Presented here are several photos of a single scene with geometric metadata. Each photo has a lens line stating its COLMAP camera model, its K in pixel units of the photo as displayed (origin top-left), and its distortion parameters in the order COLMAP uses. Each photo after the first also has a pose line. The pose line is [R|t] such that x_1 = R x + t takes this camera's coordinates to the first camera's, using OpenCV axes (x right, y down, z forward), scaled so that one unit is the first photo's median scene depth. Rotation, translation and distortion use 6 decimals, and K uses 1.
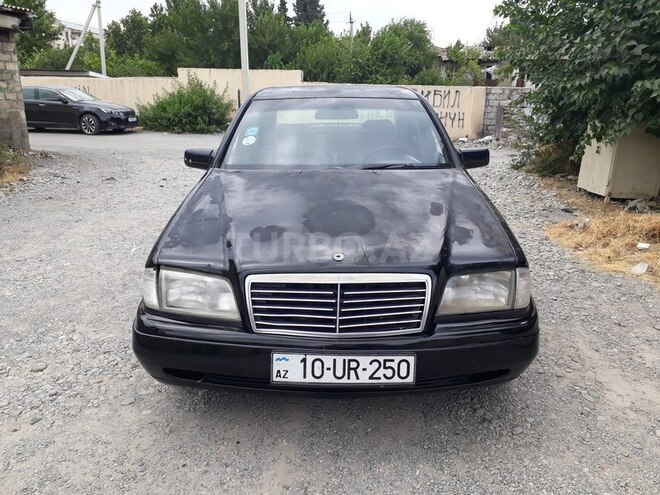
lens RADIAL K [[536.8, 0, 342.1], [0, 536.8, 246.0], [0, 0, 1]] dist [0.003881, -0.004655]
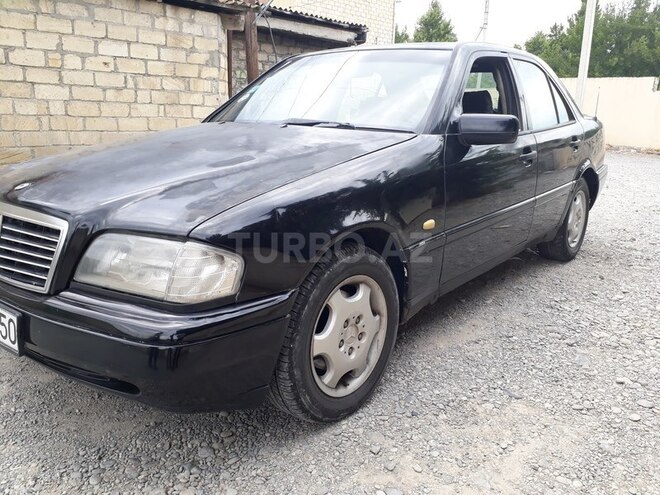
lens RADIAL K [[533.0, 0, 330.0], [0, 533.0, 247.5], [0, 0, 1]] dist [0.011682, -0.009292]
pose [[0.774549, 0.174654, -0.607922, 0.092130], [-0.193015, 0.980543, 0.035787, -0.000723], [0.602344, 0.089620, 0.793190, 0.064811]]
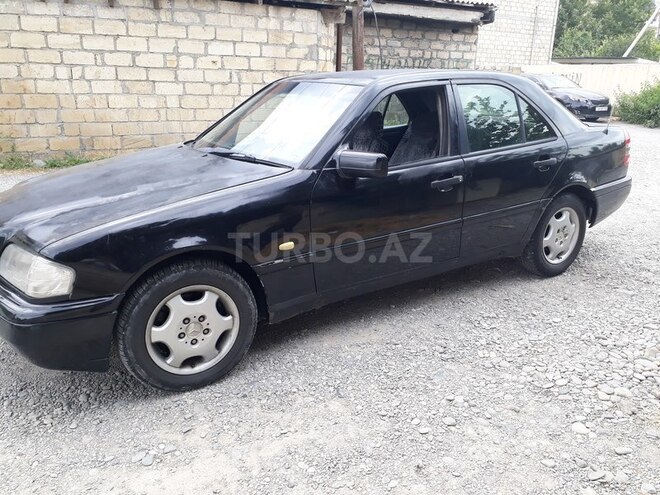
lens RADIAL K [[527.0, 0, 330.0], [0, 527.0, 247.5], [0, 0, 1]] dist [0.005516, -0.008744]
pose [[0.553869, 0.262432, -0.790164, 0.152311], [-0.239129, 0.959183, 0.150949, -0.028468], [0.797525, 0.105345, 0.594016, 0.095512]]
